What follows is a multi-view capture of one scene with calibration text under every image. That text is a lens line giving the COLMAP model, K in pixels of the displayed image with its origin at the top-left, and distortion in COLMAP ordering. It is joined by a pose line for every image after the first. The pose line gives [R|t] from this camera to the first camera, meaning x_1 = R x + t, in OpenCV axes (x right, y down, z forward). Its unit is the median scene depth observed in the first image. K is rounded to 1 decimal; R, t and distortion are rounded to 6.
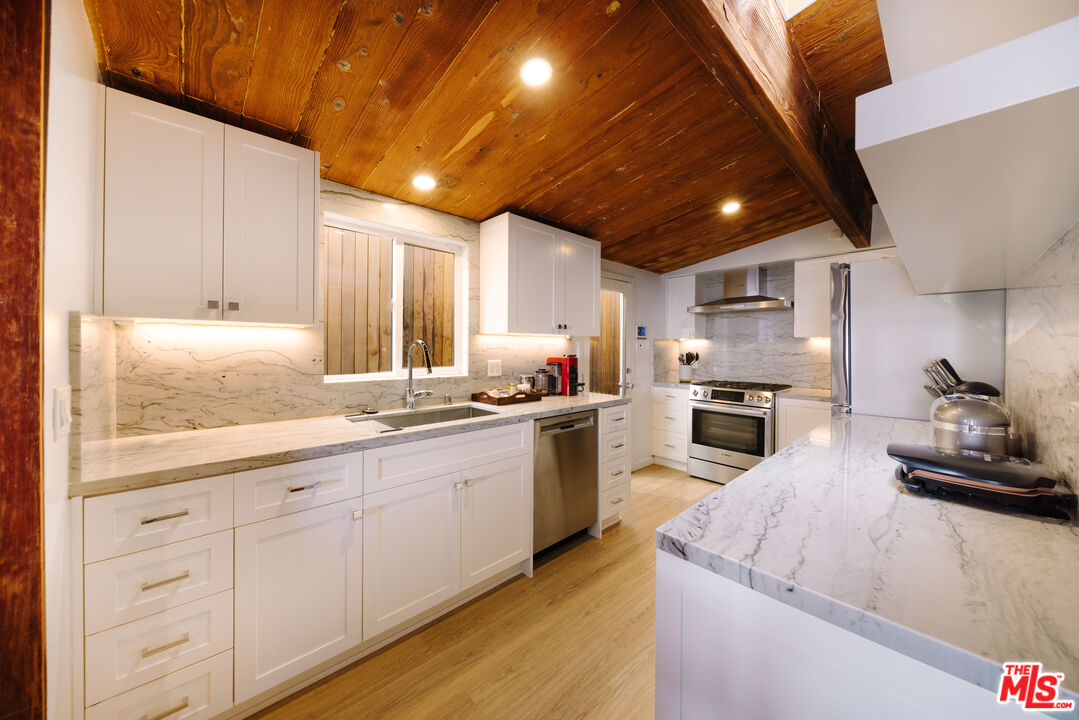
lens RADIAL K [[378.9, 0, 544.6], [0, 378.9, 346.9], [0, 0, 1]] dist [0.001149, -0.000021]
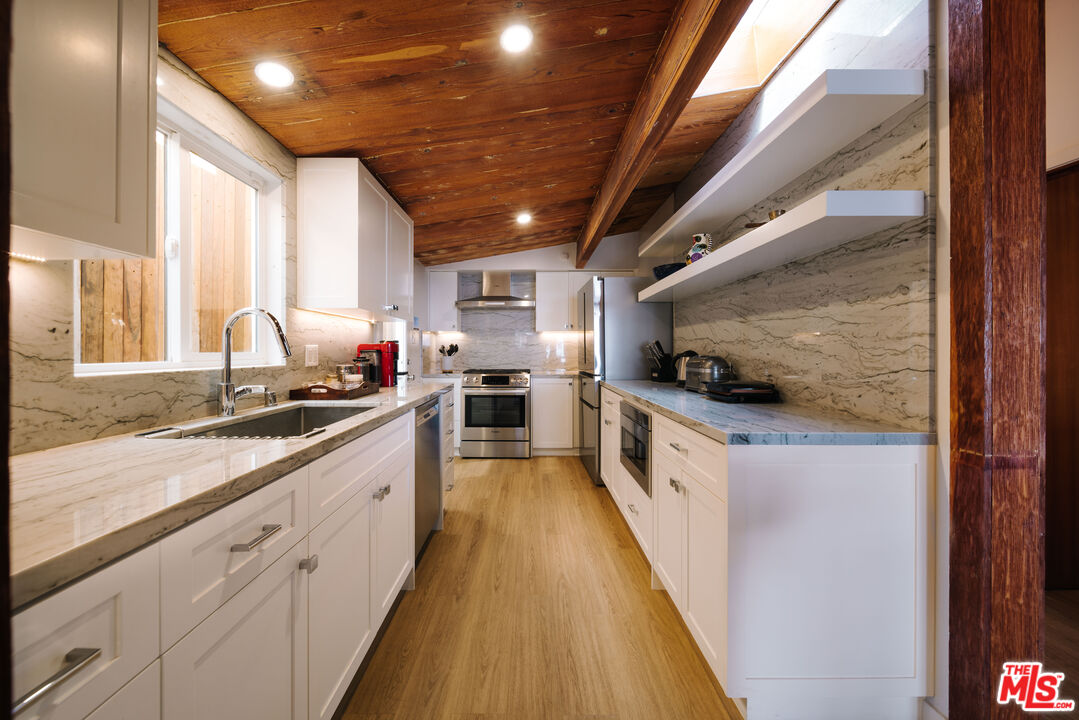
lens RADIAL K [[378.9, 0, 544.6], [0, 378.9, 346.9], [0, 0, 1]] dist [0.001149, -0.000021]
pose [[0.688720, -0.003383, 0.725020, -0.440387], [0.004663, 0.999989, 0.000236, 0.049527], [-0.725013, 0.003219, 0.688728, 0.171762]]
